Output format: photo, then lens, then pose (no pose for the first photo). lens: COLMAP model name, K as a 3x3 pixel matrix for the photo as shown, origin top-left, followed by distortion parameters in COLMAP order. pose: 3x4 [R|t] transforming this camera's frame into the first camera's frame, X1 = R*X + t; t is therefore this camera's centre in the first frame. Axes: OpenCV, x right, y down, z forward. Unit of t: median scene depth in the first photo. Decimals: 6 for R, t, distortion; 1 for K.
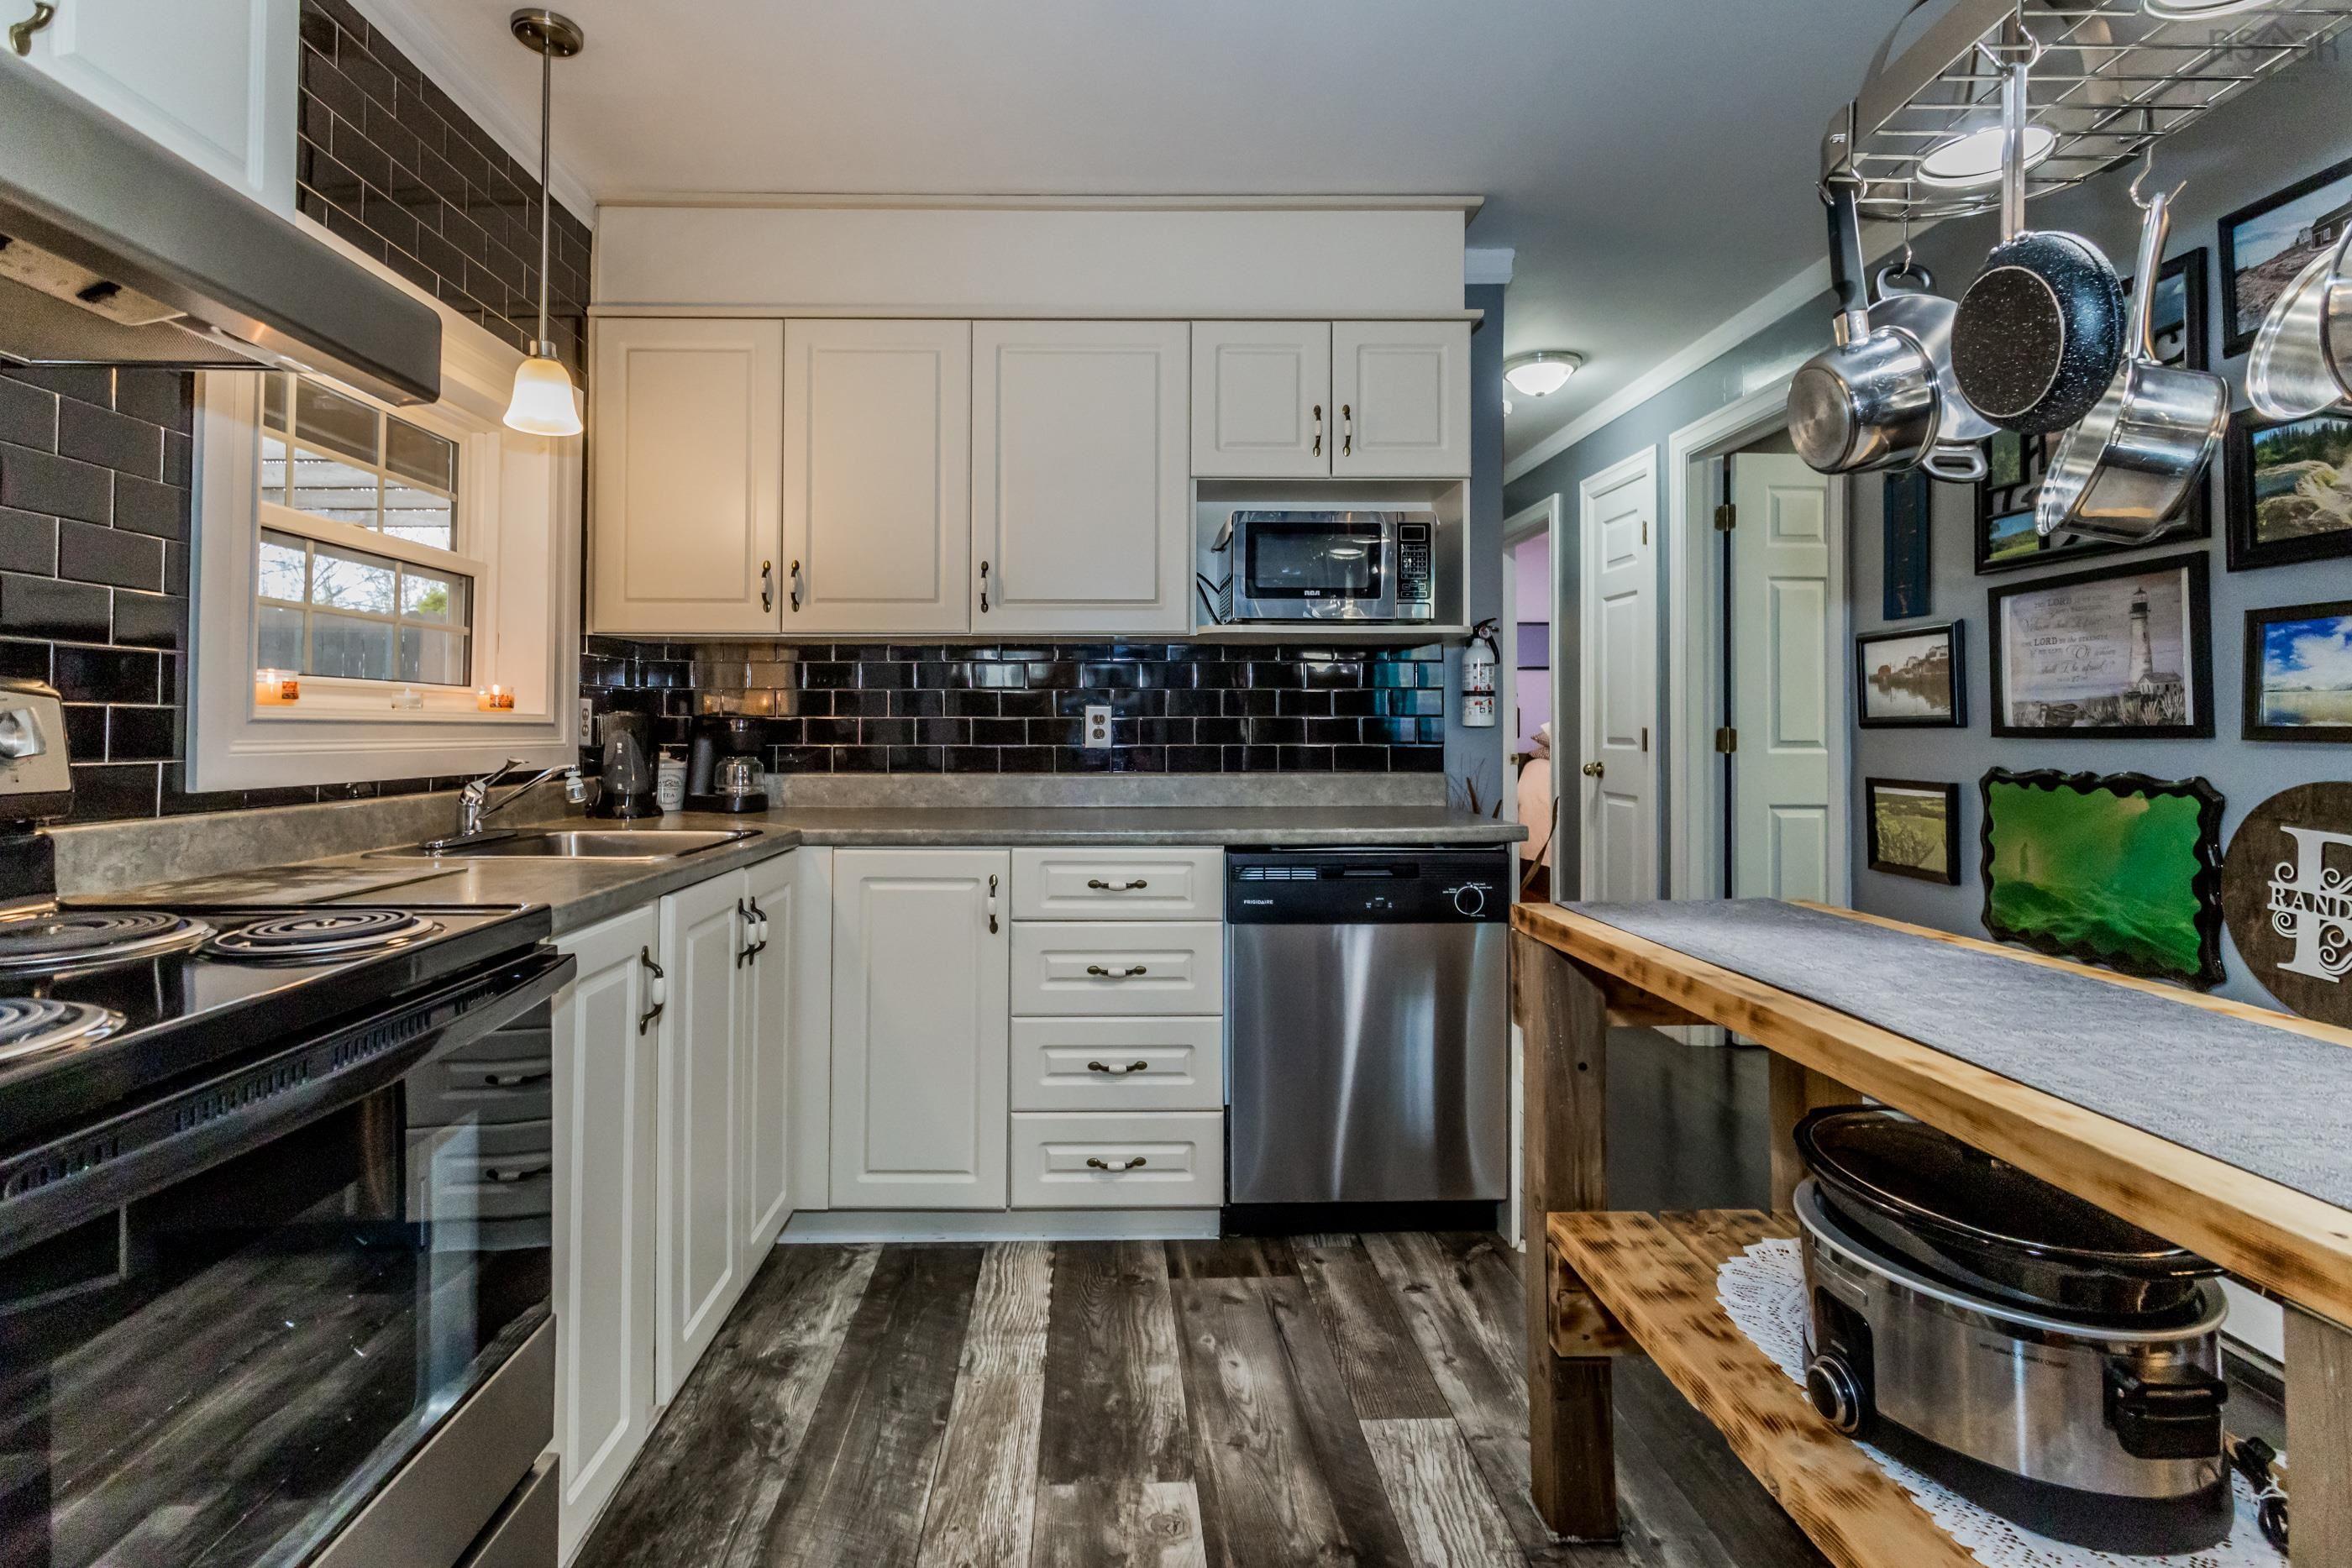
lens RADIAL K [[1084.6, 0, 1131.8], [0, 1084.6, 714.8], [0, 0, 1]] dist [0.015091, -0.002486]
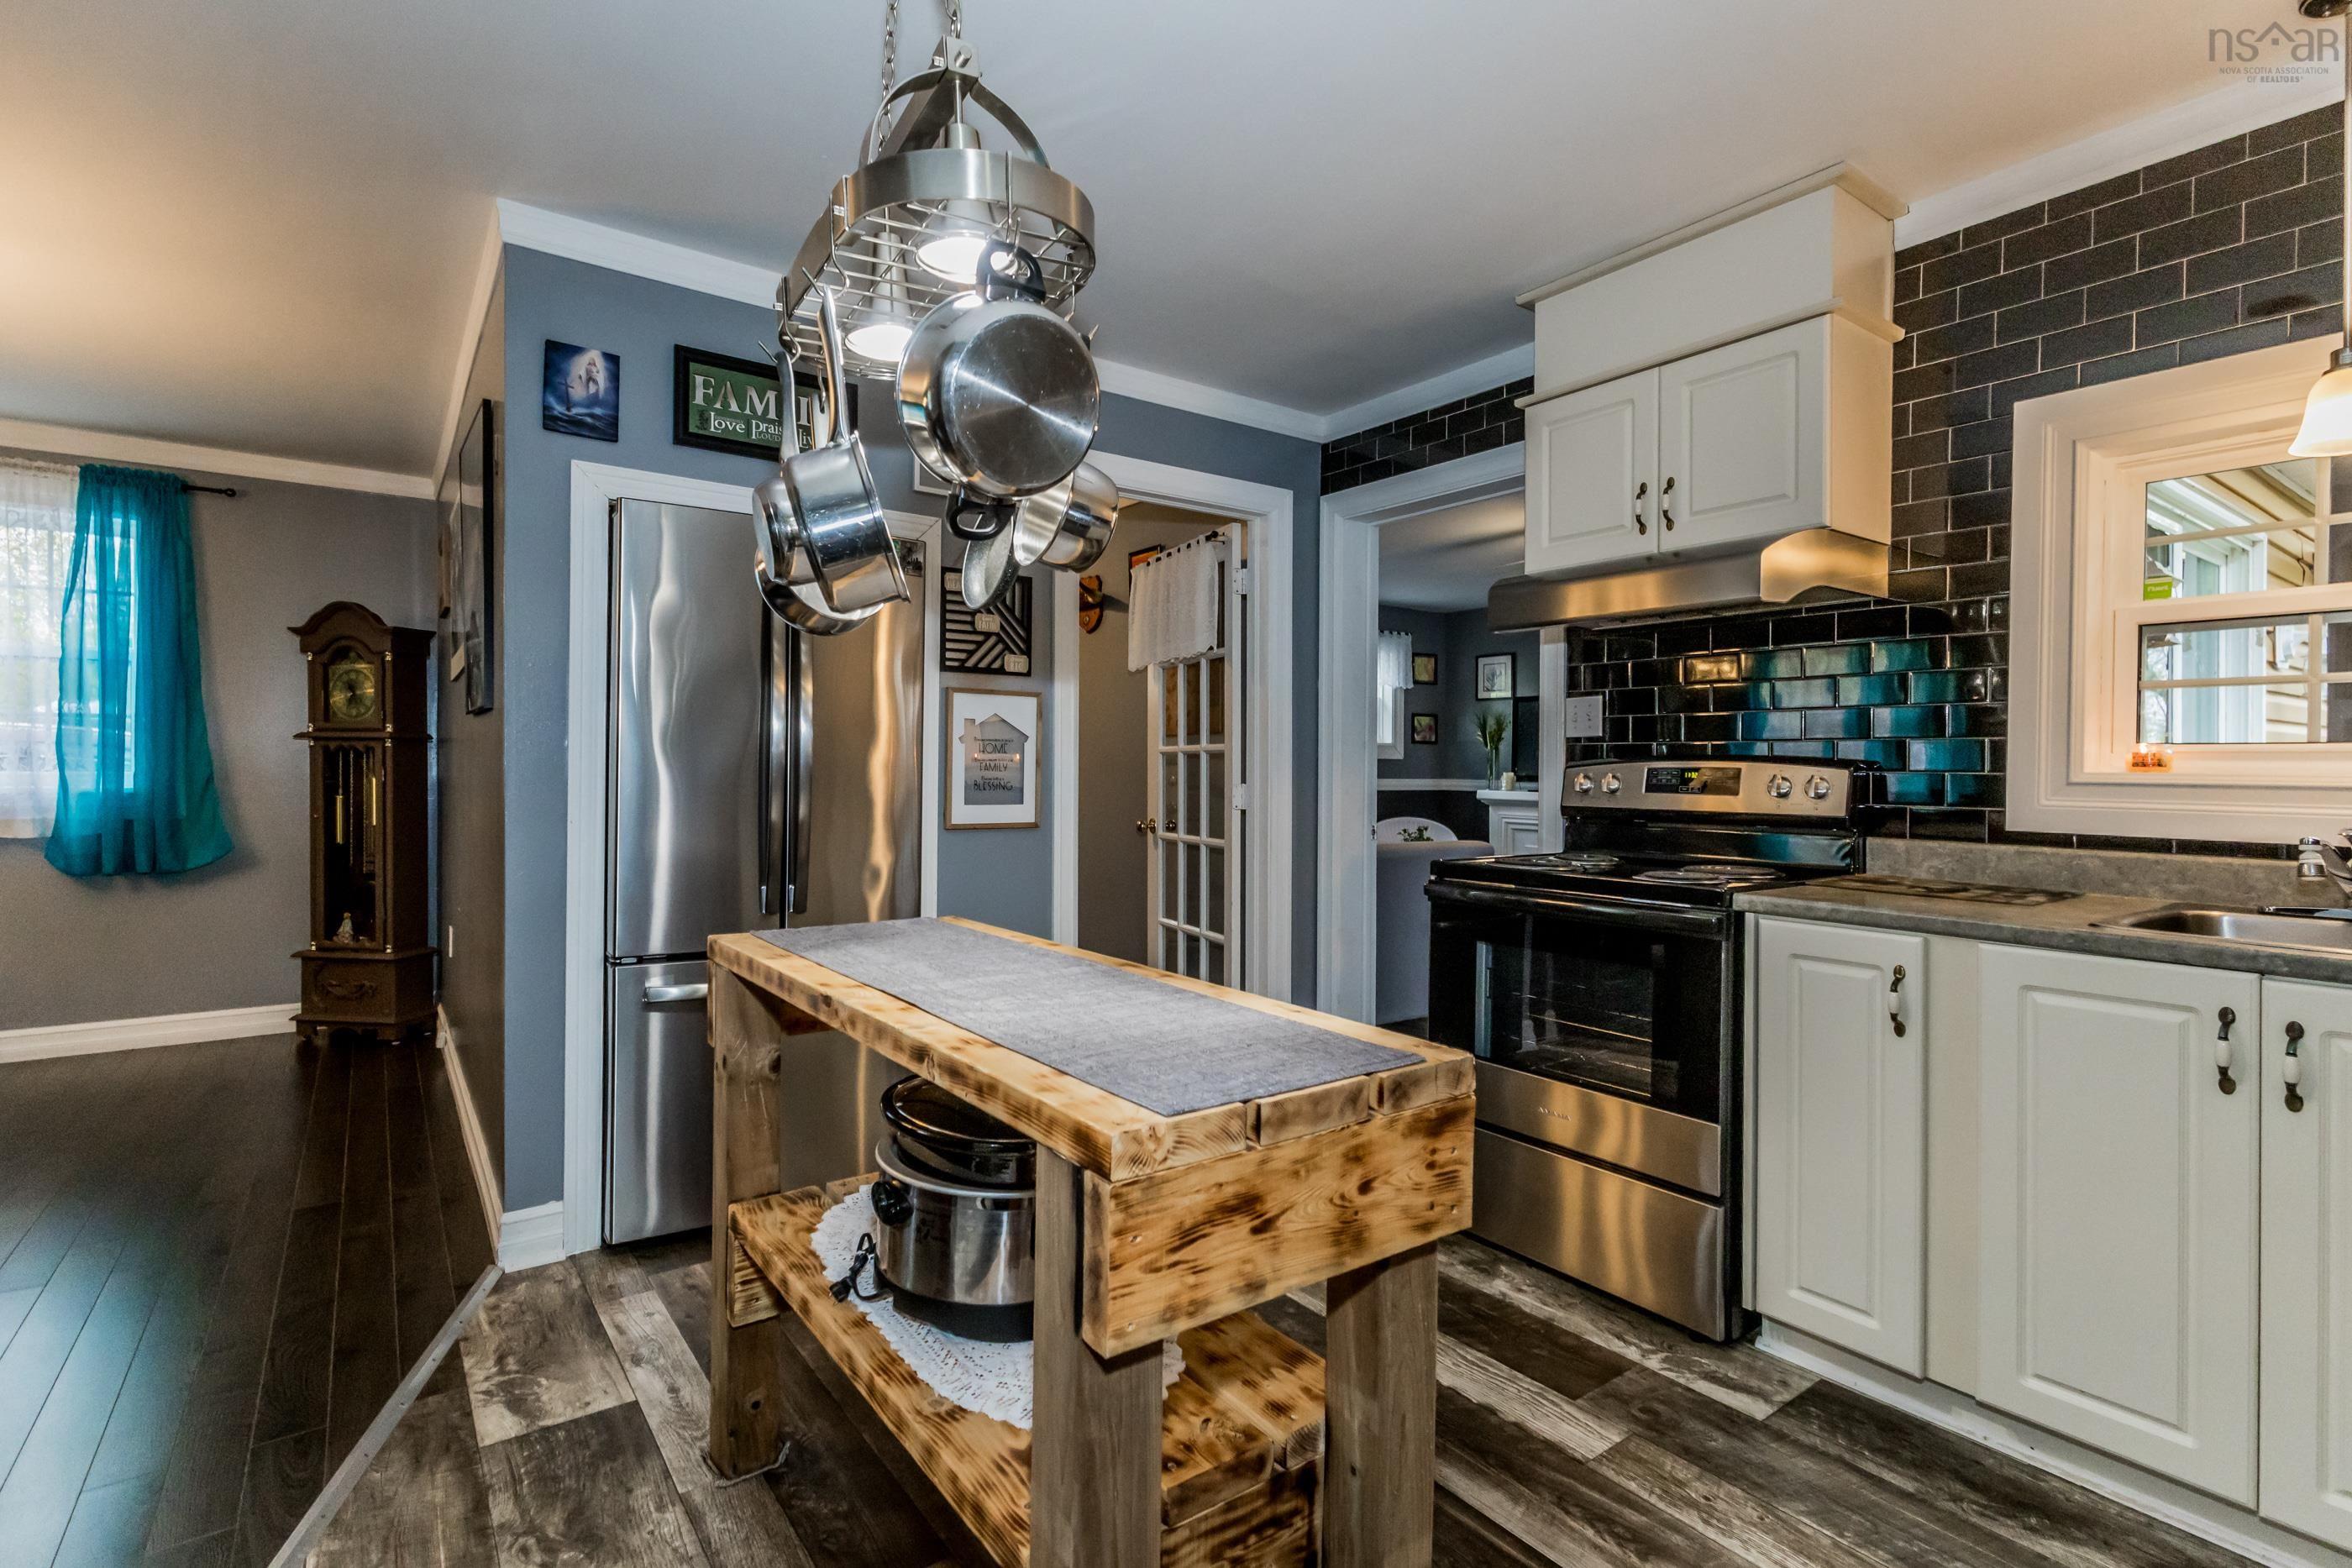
lens RADIAL K [[1084.6, 0, 1118.7], [0, 1084.6, 791.9], [0, 0, 1]] dist [0.015091, -0.002486]
pose [[-0.828056, 0.007714, -0.560593, 0.635106], [-0.000582, 0.999893, 0.014618, -0.002160], [0.560646, 0.012430, -0.827962, 0.991731]]
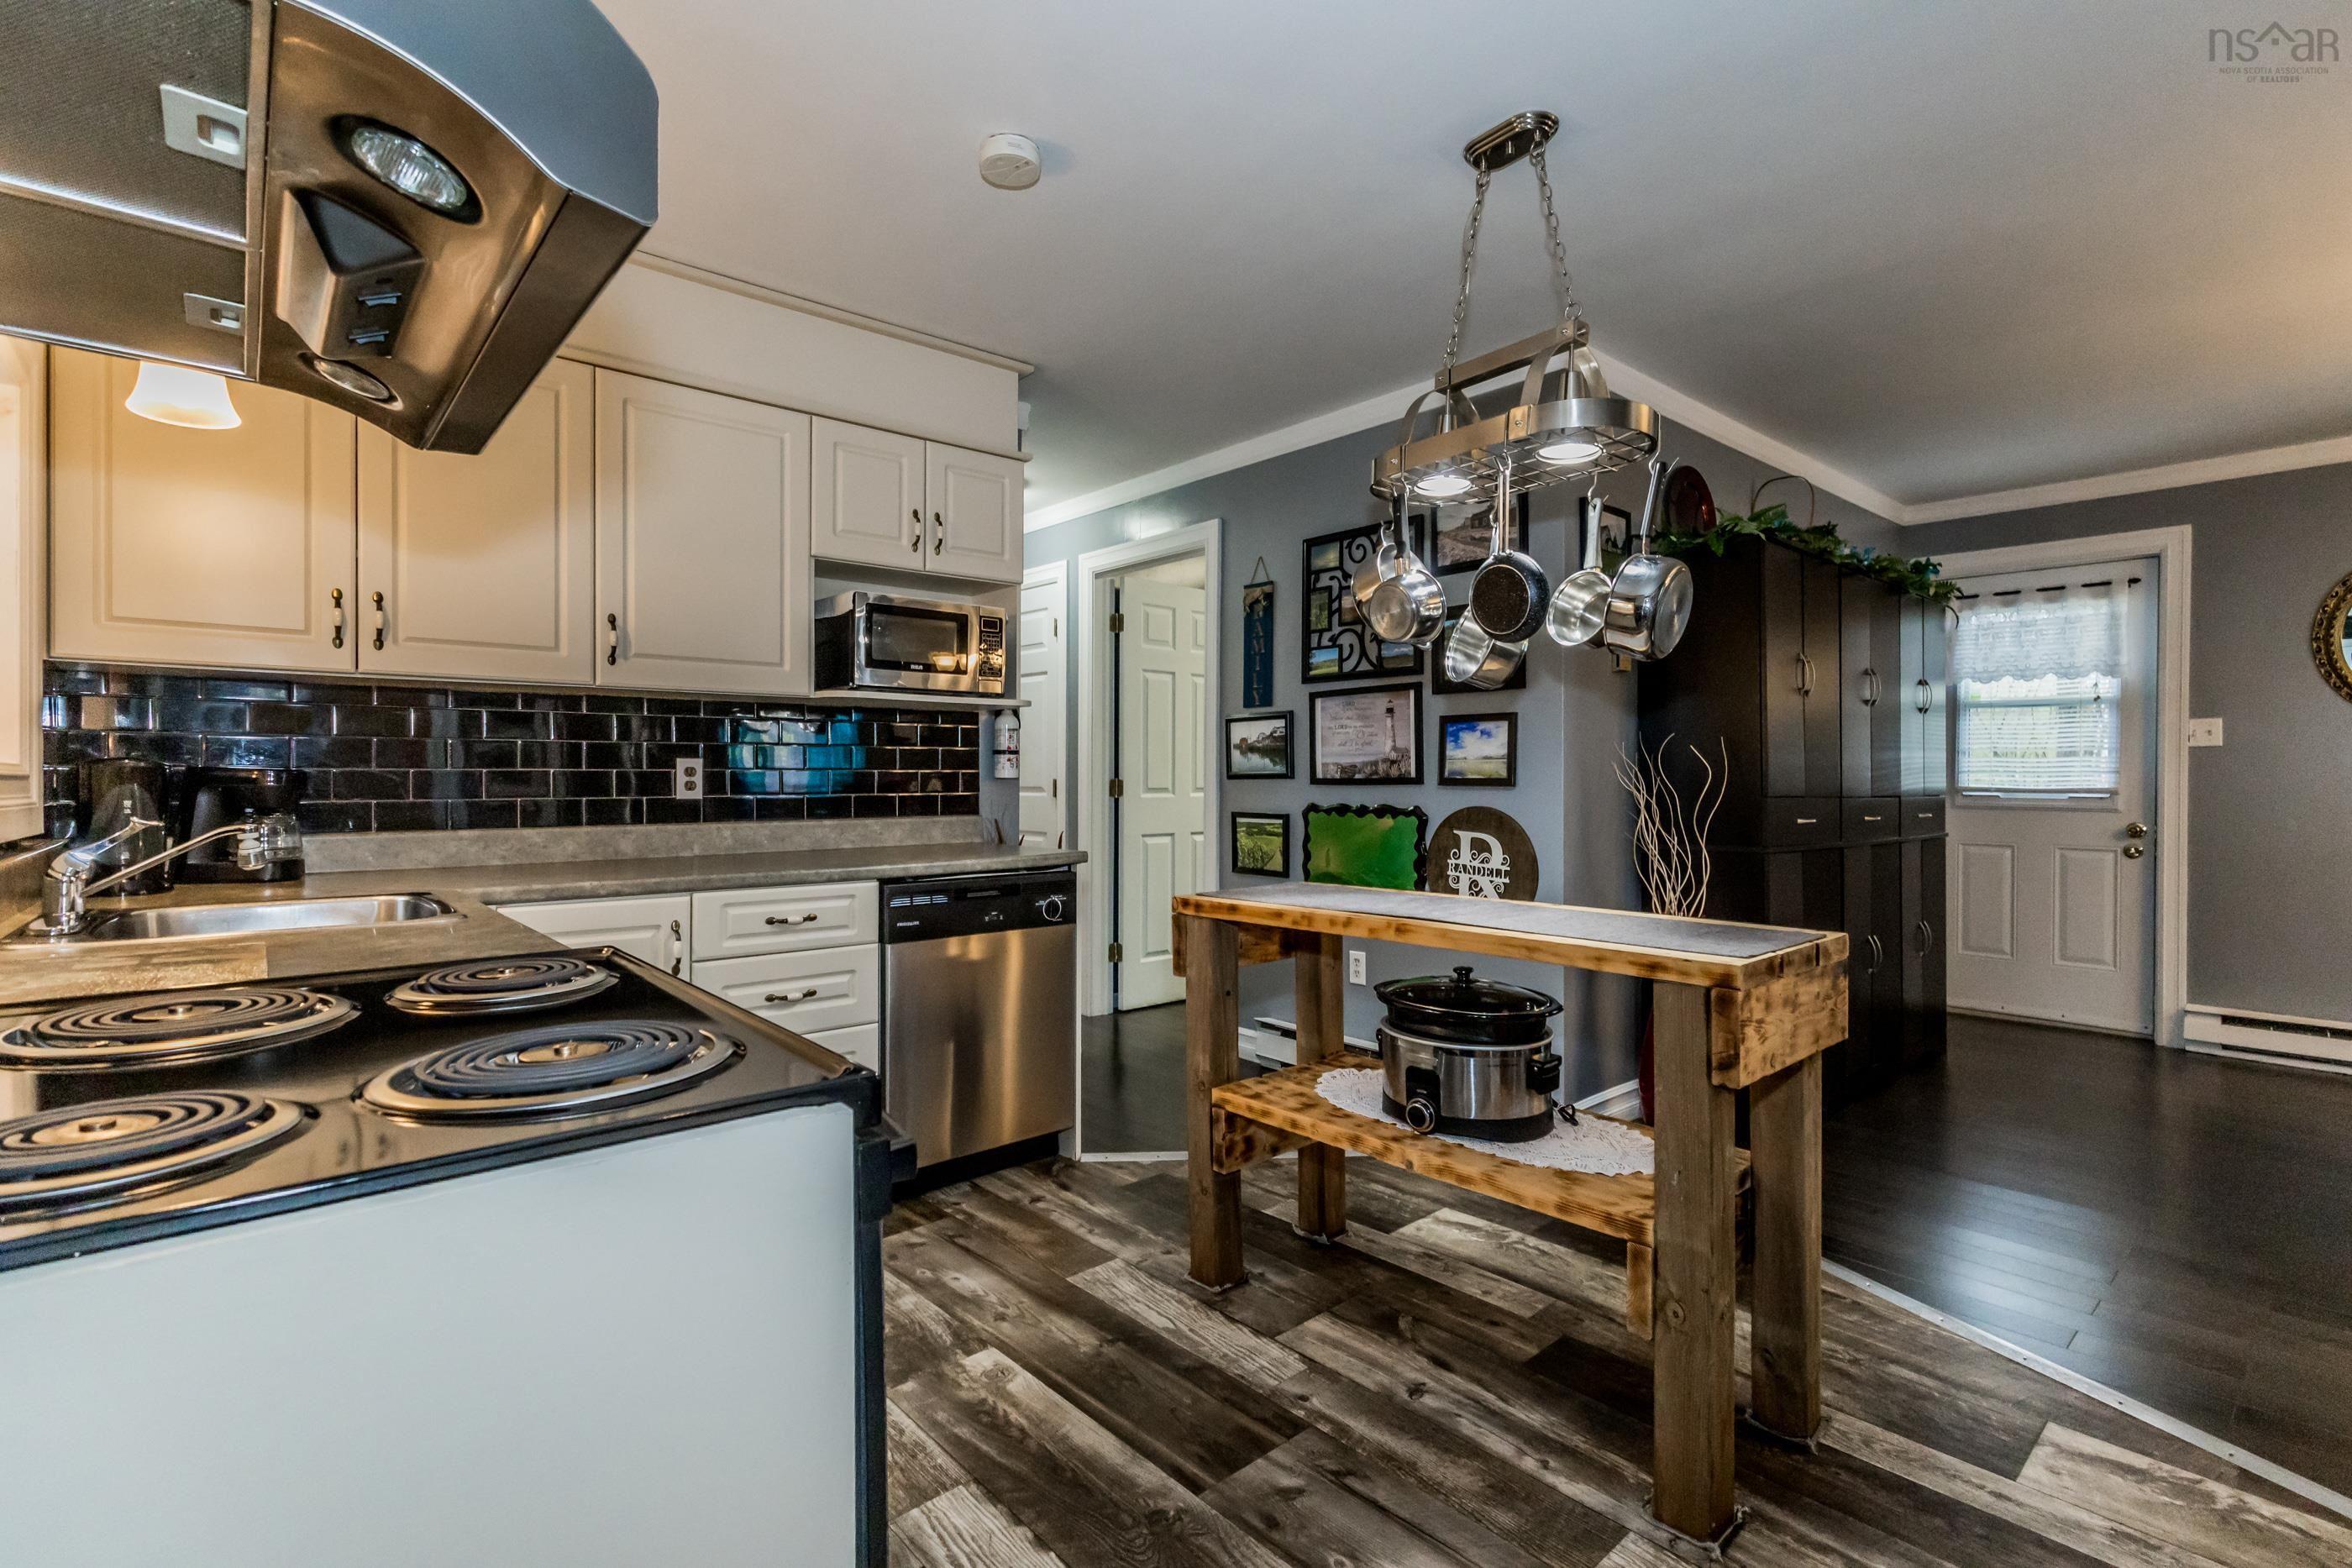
lens RADIAL K [[1084.6, 0, 1119.7], [0, 1084.6, 782.6], [0, 0, 1]] dist [0.015091, -0.002486]
pose [[0.784548, -0.003429, 0.620059, -0.440396], [-0.006031, 0.999895, 0.013160, -0.001819], [-0.620039, -0.014064, 0.784445, -0.087247]]
